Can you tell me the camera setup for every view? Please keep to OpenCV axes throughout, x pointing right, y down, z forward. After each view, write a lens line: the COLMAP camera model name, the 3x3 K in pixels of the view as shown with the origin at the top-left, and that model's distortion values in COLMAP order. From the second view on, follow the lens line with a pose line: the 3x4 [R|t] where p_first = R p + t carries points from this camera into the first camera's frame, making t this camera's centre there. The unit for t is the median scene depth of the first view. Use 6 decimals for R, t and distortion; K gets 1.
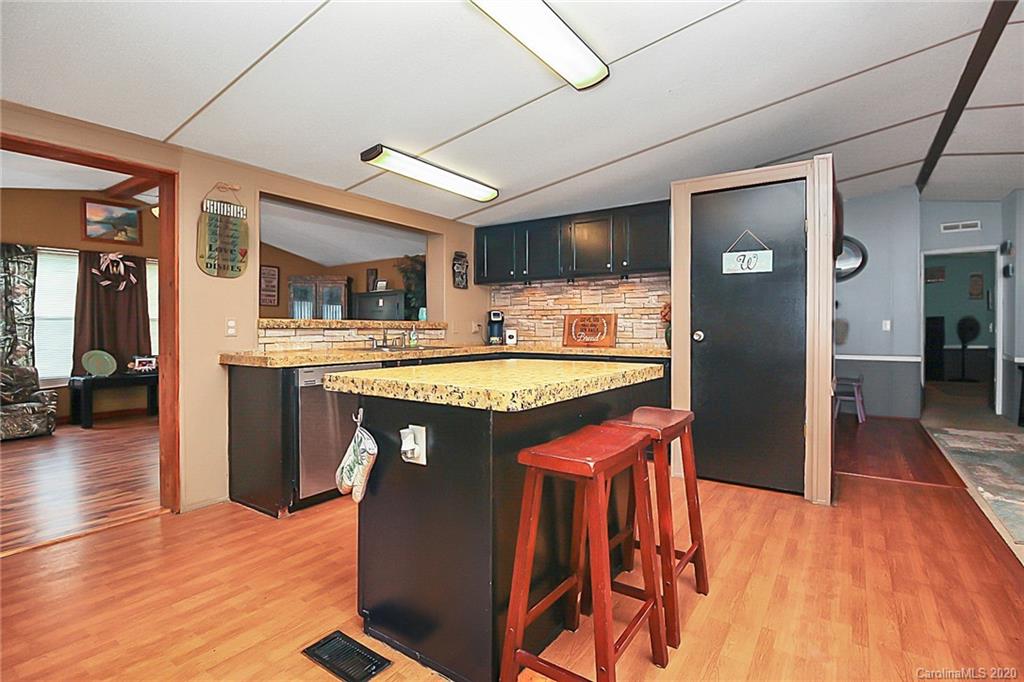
lens RADIAL K [[478.4, 0, 517.6], [0, 478.4, 333.5], [0, 0, 1]] dist [0.000057, 0.000377]
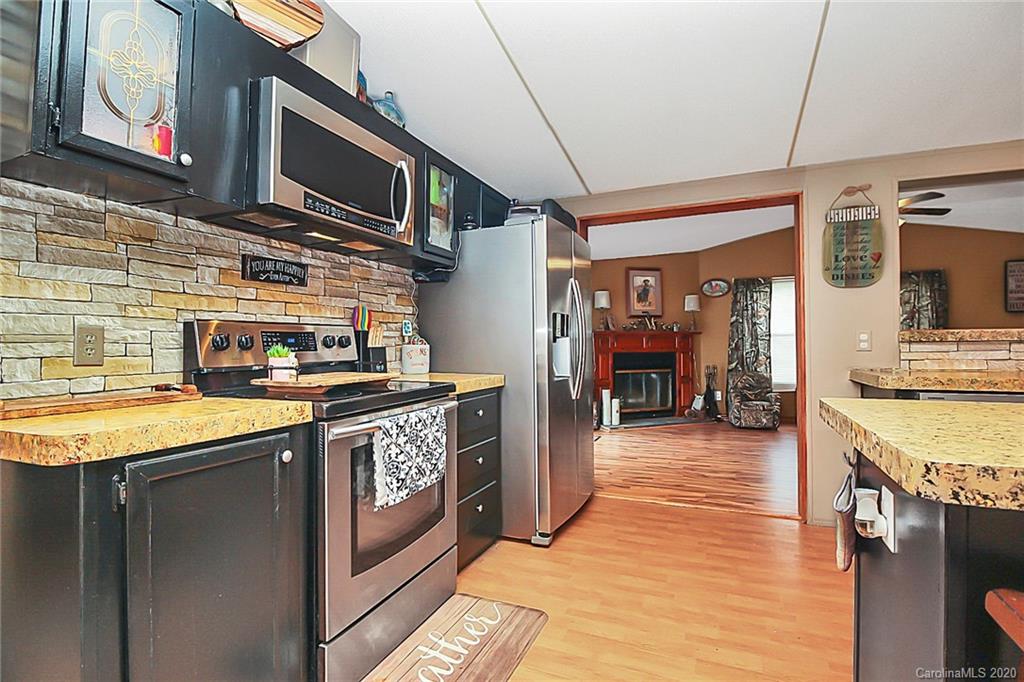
lens RADIAL K [[478.4, 0, 517.6], [0, 478.4, 333.5], [0, 0, 1]] dist [0.000057, 0.000377]
pose [[0.267011, -0.022975, -0.963419, 0.099783], [-0.005075, 0.999668, -0.025246, -0.000540], [0.963680, 0.011630, 0.266806, 0.115398]]
